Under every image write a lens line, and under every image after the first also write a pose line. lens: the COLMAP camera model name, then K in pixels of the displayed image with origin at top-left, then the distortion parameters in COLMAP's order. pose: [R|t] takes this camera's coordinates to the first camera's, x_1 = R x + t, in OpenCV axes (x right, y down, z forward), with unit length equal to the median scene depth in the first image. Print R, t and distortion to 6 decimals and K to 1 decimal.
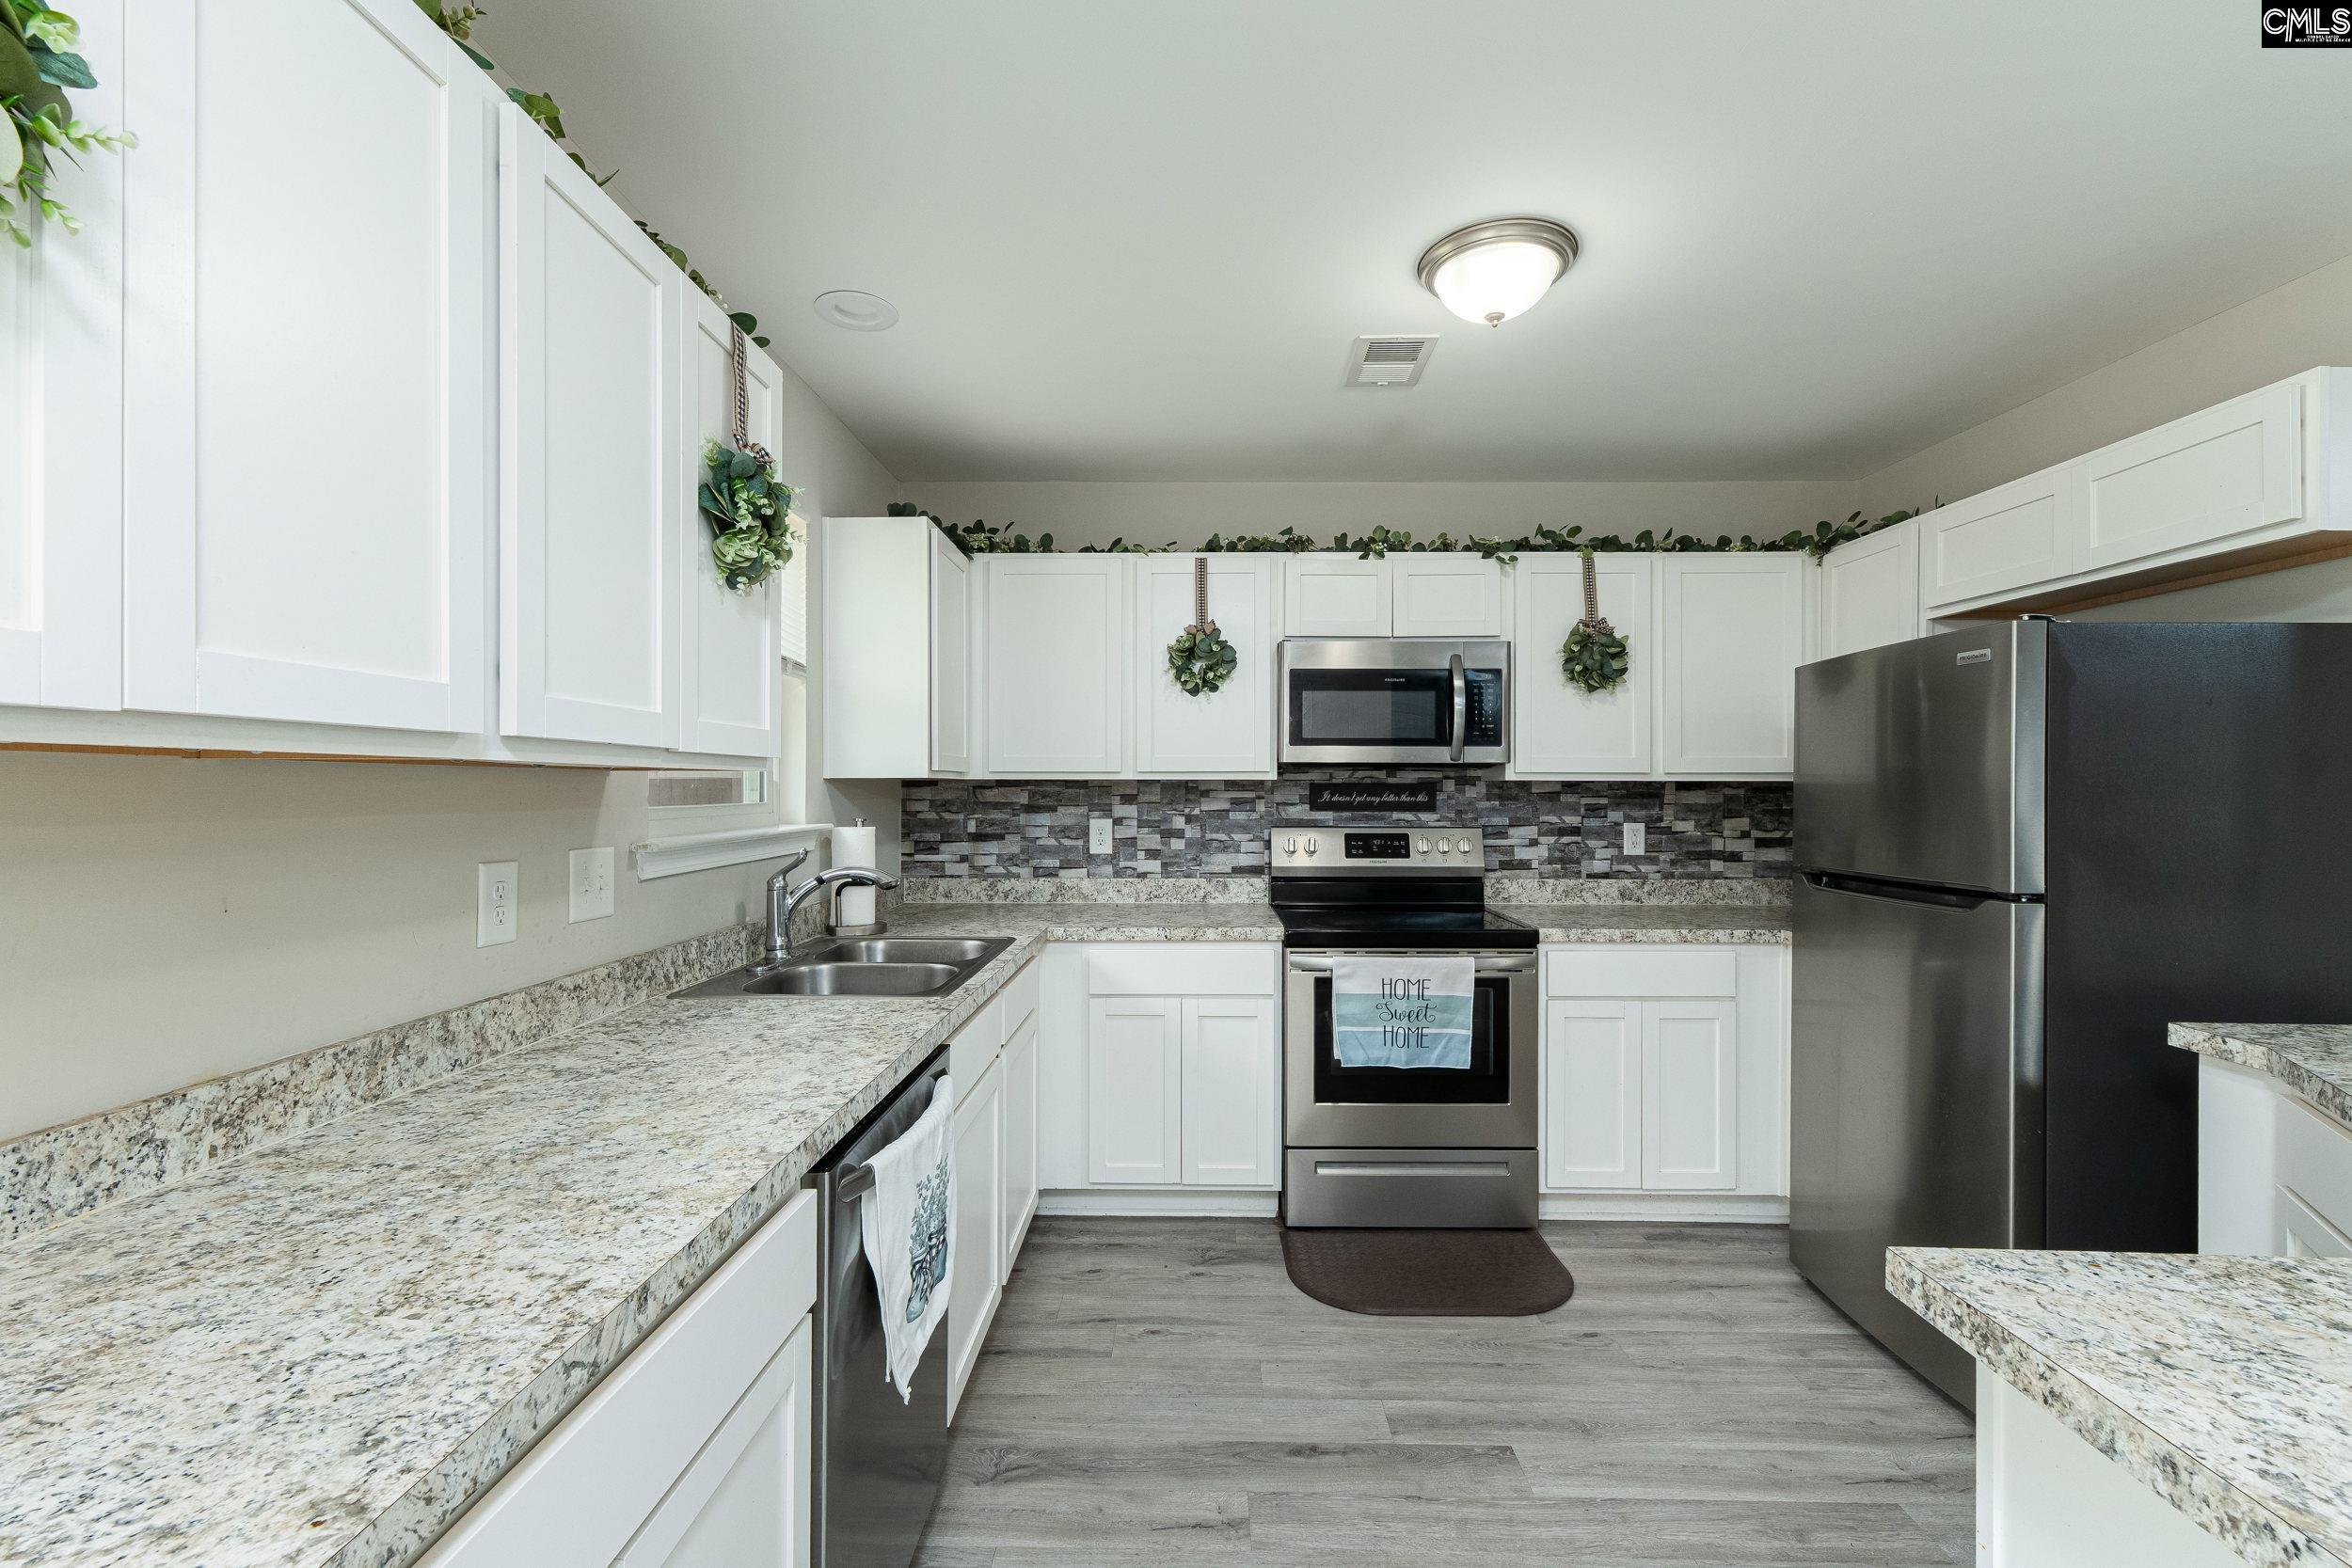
lens RADIAL K [[1008.9, 0, 1181.5], [0, 1008.9, 788.1], [0, 0, 1]] dist [0.015423, -0.000044]
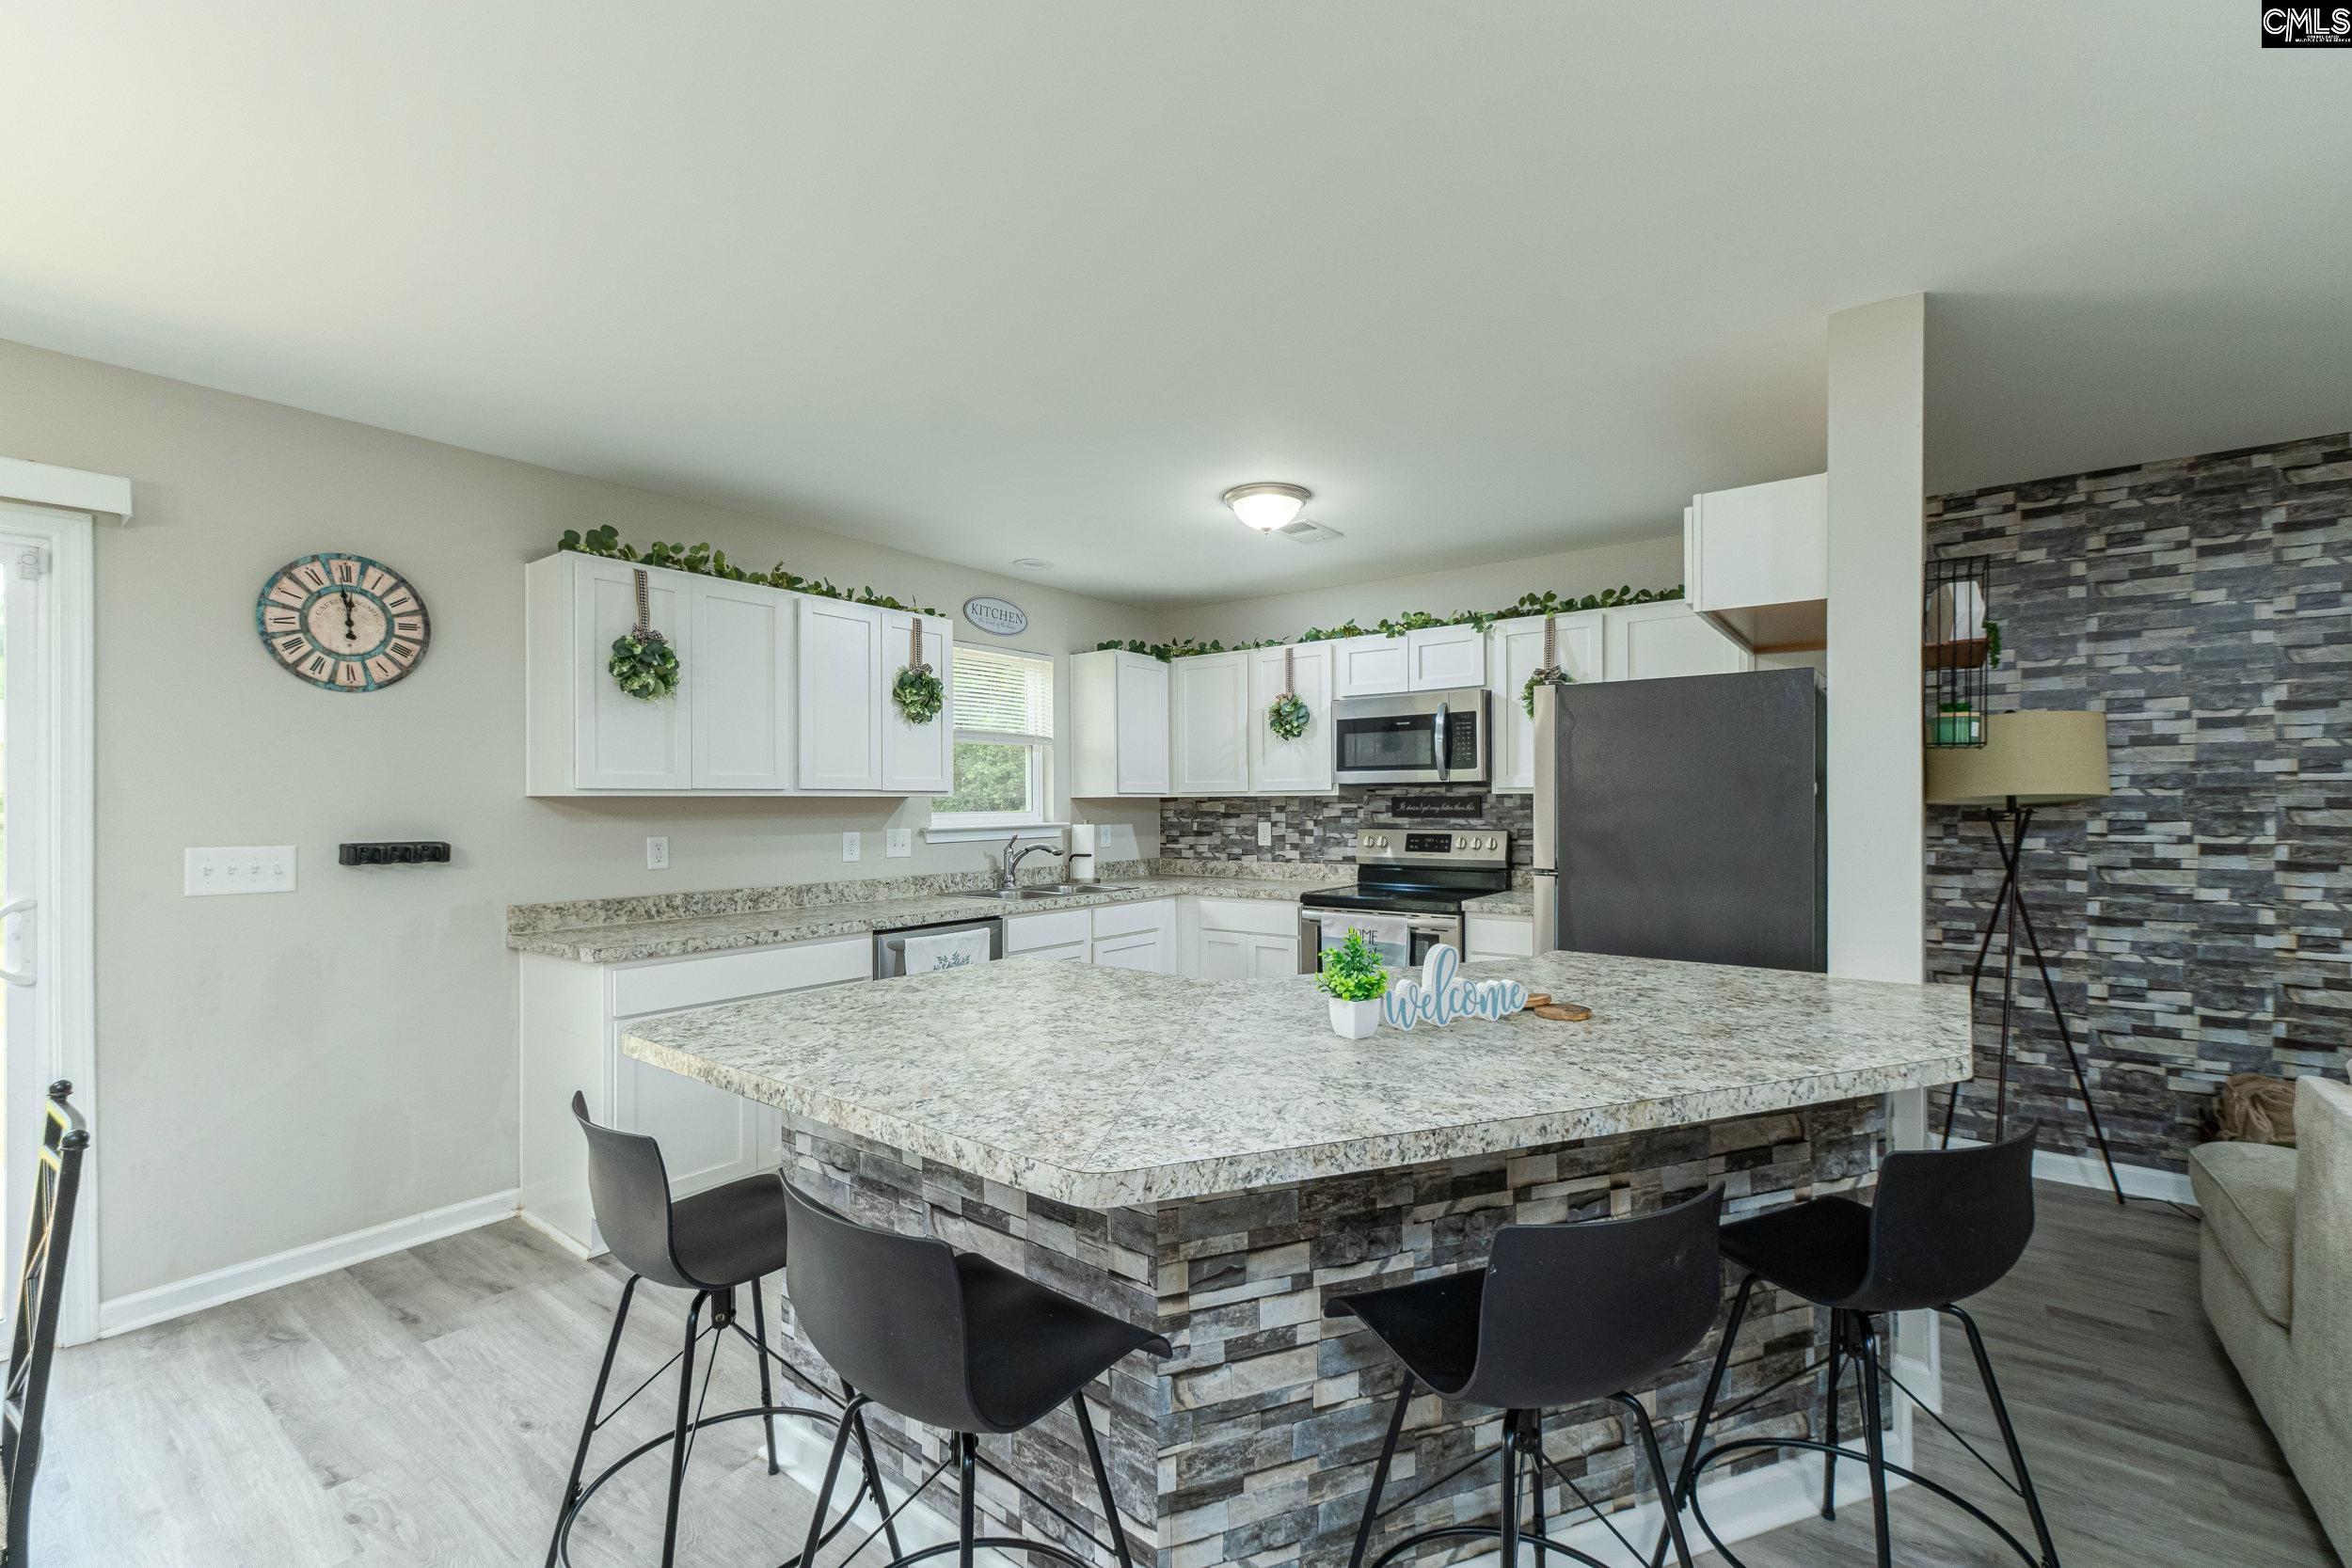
lens RADIAL K [[1008.9, 0, 1181.1], [0, 1008.9, 797.1], [0, 0, 1]] dist [0.015423, -0.000044]
pose [[0.804017, -0.009436, -0.594532, 0.715417], [0.006387, 0.999953, -0.007233, 0.003169], [0.594573, 0.002019, 0.804039, -0.280822]]
